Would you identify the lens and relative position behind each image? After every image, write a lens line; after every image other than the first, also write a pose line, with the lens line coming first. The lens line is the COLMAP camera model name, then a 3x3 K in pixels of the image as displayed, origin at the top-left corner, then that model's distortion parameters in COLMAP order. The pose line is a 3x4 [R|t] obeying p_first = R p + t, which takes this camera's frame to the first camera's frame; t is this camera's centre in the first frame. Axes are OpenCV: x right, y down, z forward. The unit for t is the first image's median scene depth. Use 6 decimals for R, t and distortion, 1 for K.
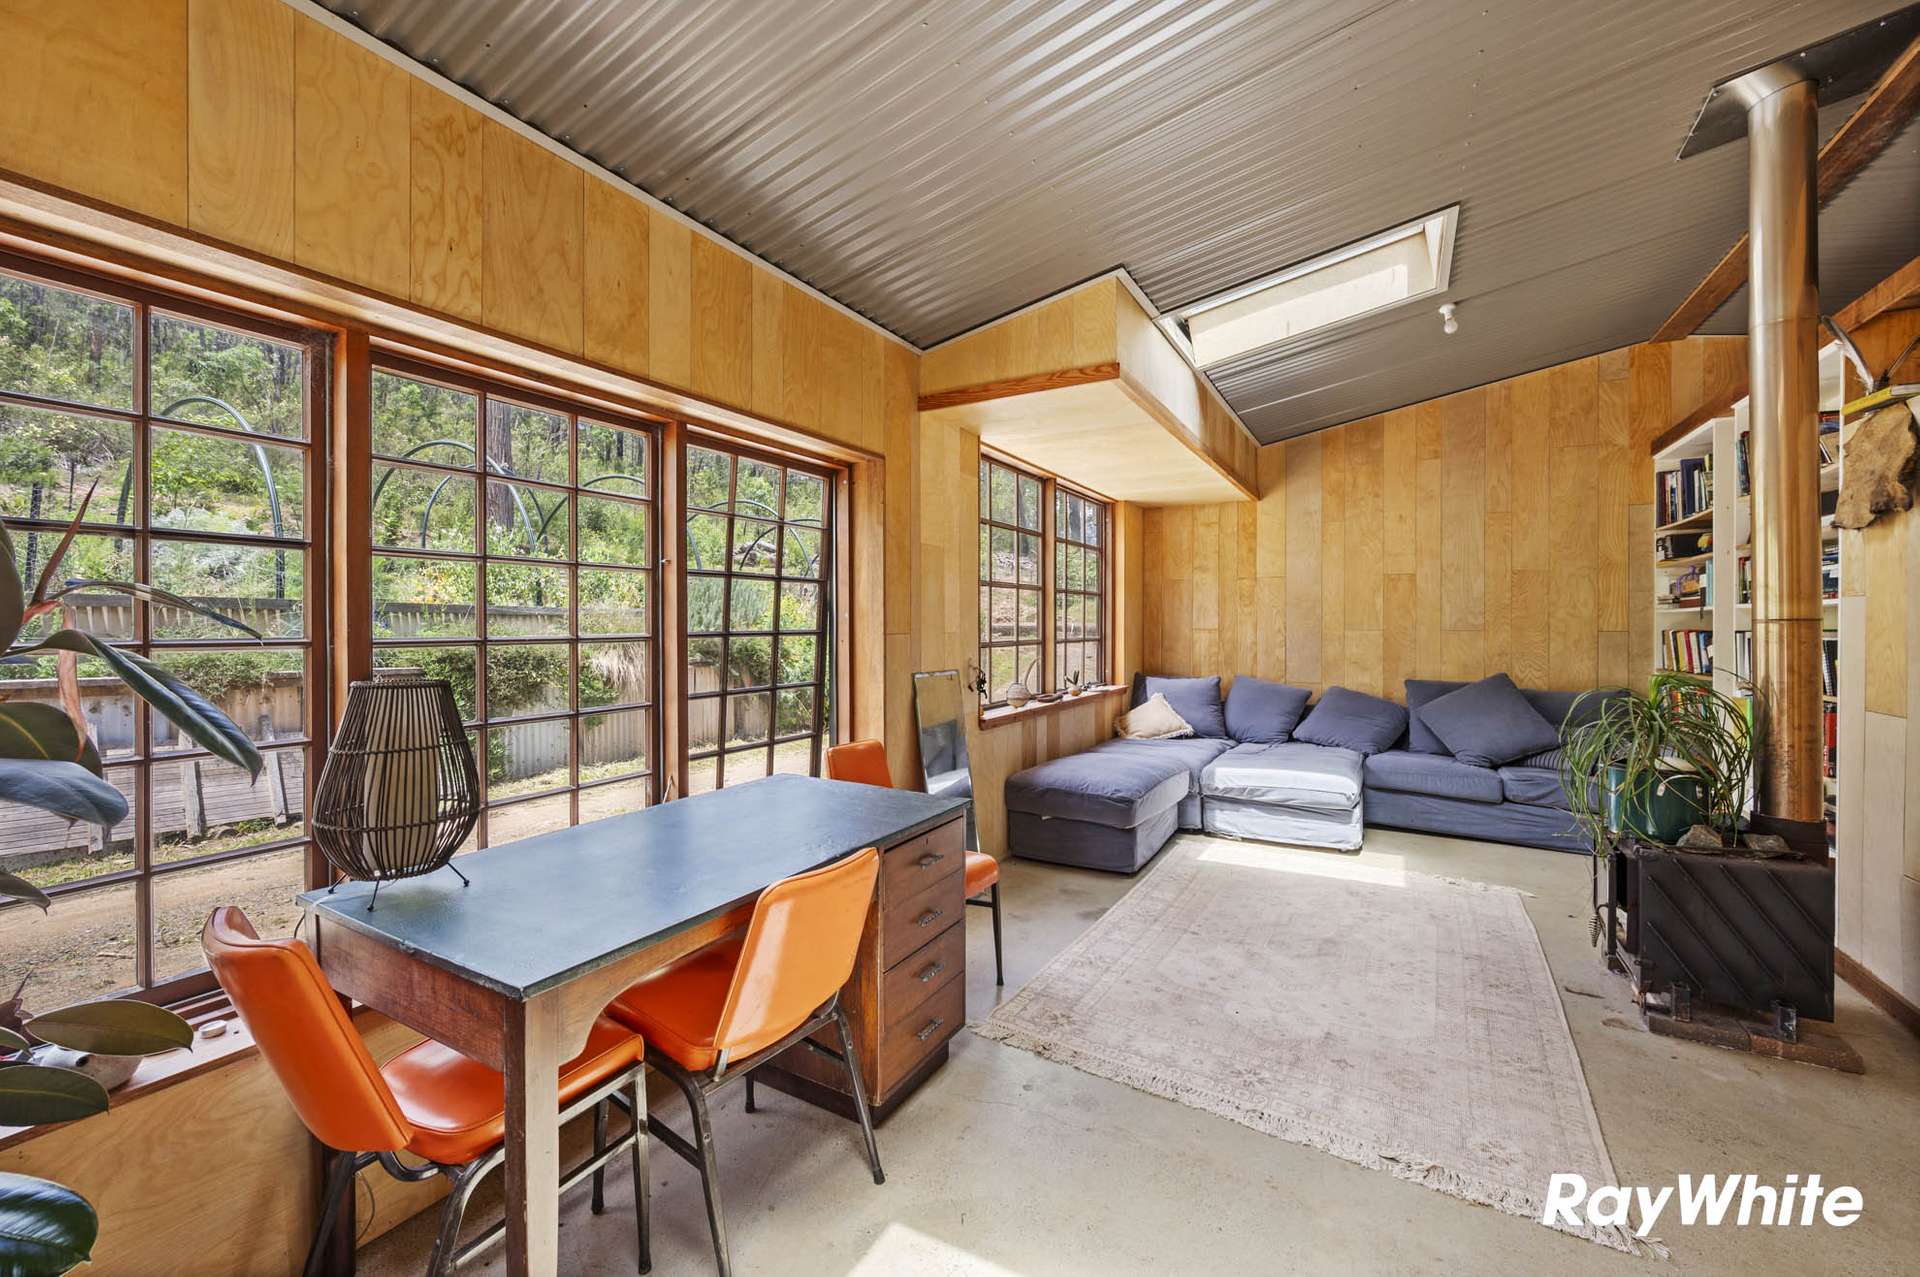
lens RADIAL K [[767.0, 0, 953.1], [0, 767.0, 631.7], [0, 0, 1]] dist [-0.003930, -0.000081]
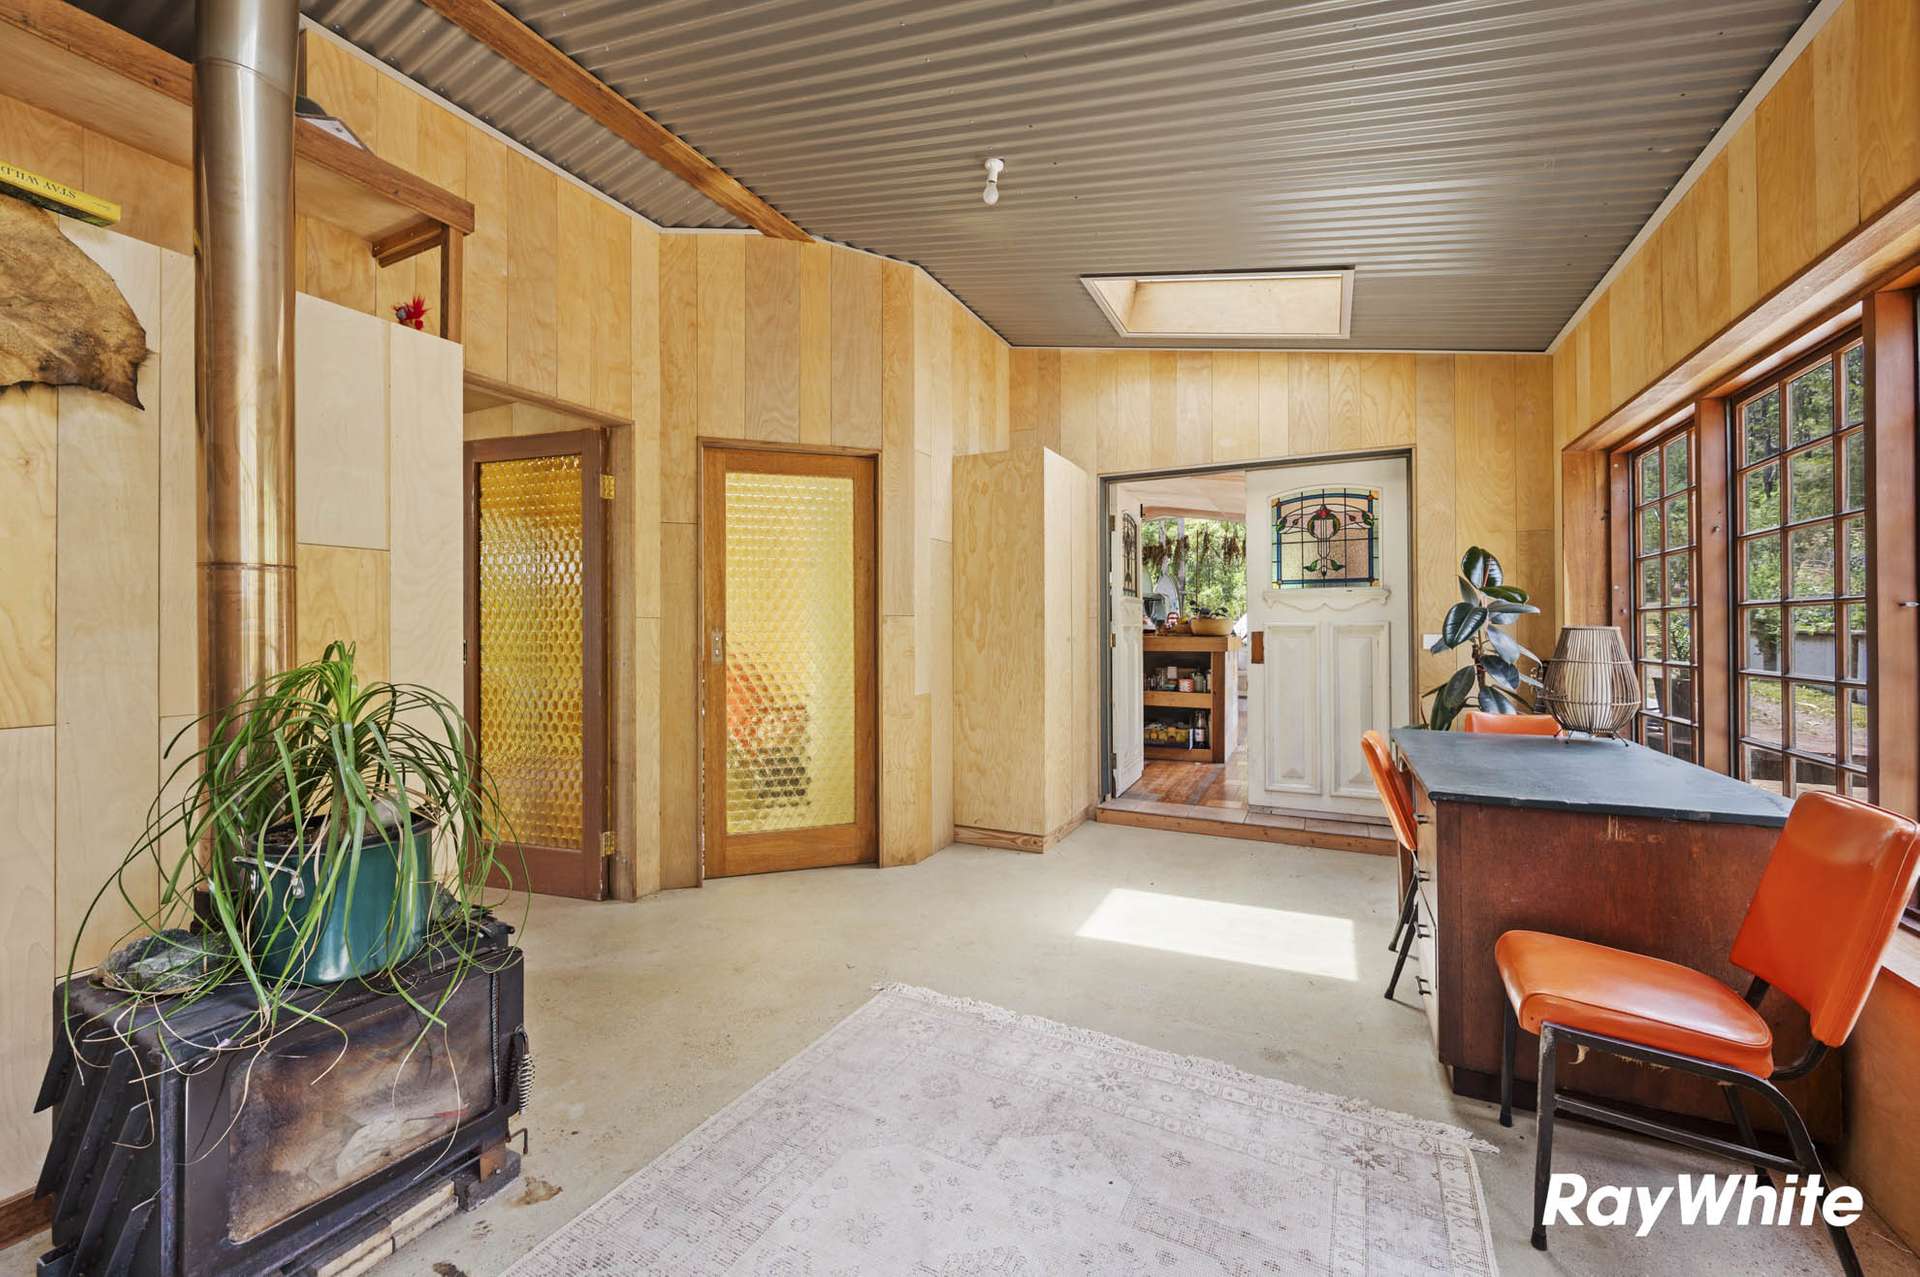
lens RADIAL K [[767.0, 0, 965.1], [0, 767.0, 620.5], [0, 0, 1]] dist [-0.003930, -0.000081]
pose [[-0.996517, 0.001904, -0.083370, 0.606579], [0.001998, 0.999997, -0.001054, 0.033524], [0.083368, -0.001217, -0.996518, 1.810598]]
